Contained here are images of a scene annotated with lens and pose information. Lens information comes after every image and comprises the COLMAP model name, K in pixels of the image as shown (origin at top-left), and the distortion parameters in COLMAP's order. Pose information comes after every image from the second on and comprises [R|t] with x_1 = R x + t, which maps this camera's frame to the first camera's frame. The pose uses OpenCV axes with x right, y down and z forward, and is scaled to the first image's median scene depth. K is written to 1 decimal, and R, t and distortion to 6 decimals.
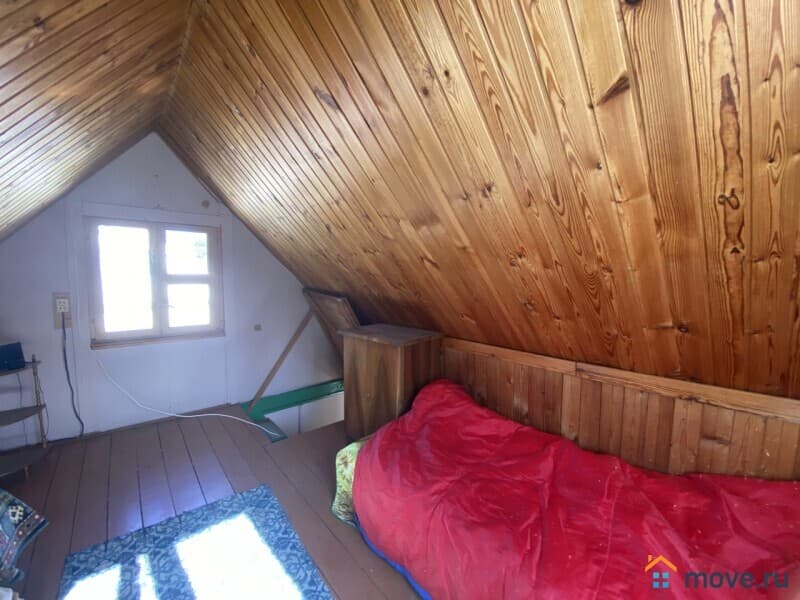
lens RADIAL K [[323.7, 0, 398.6], [0, 323.7, 296.9], [0, 0, 1]] dist [0.033074, -0.027972]
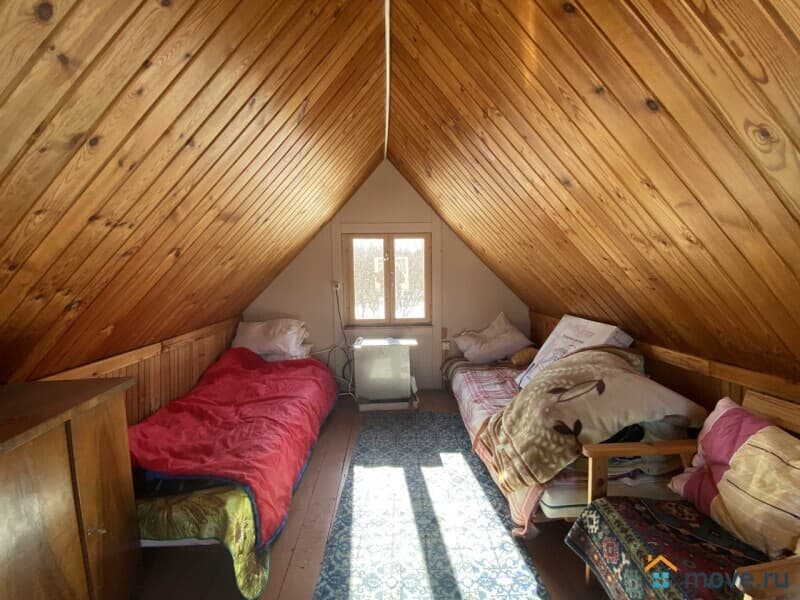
lens RADIAL K [[323.7, 0, 398.6], [0, 323.7, 296.9], [0, 0, 1]] dist [0.033074, -0.027972]
pose [[-0.787178, -0.023435, 0.616280, -1.037905], [0.067219, 0.990064, 0.123509, -0.072624], [-0.613052, 0.138649, -0.777782, 1.529824]]
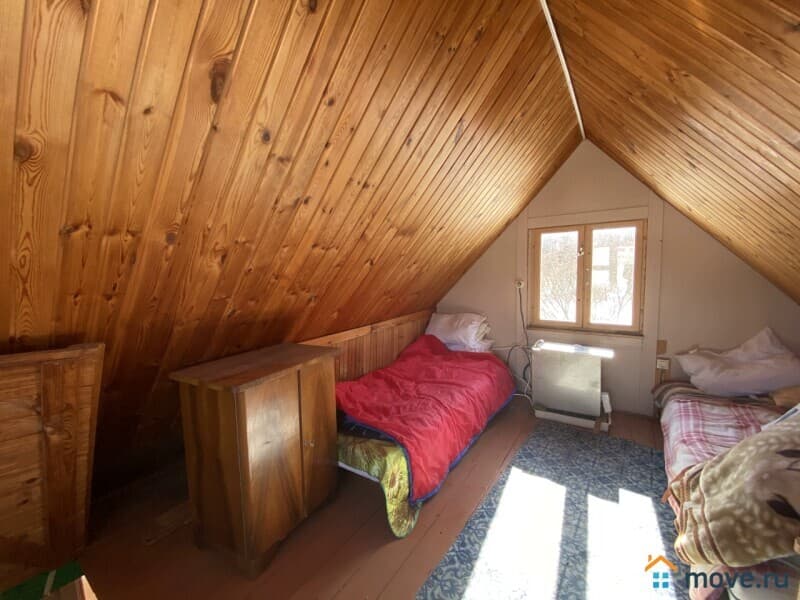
lens RADIAL K [[323.7, 0, 398.6], [0, 323.7, 296.9], [0, 0, 1]] dist [0.033074, -0.027972]
pose [[-0.267285, -0.066065, 0.961350, -1.218871], [0.097144, 0.990717, 0.095092, -0.101392], [-0.958708, 0.118806, -0.258386, 1.401828]]
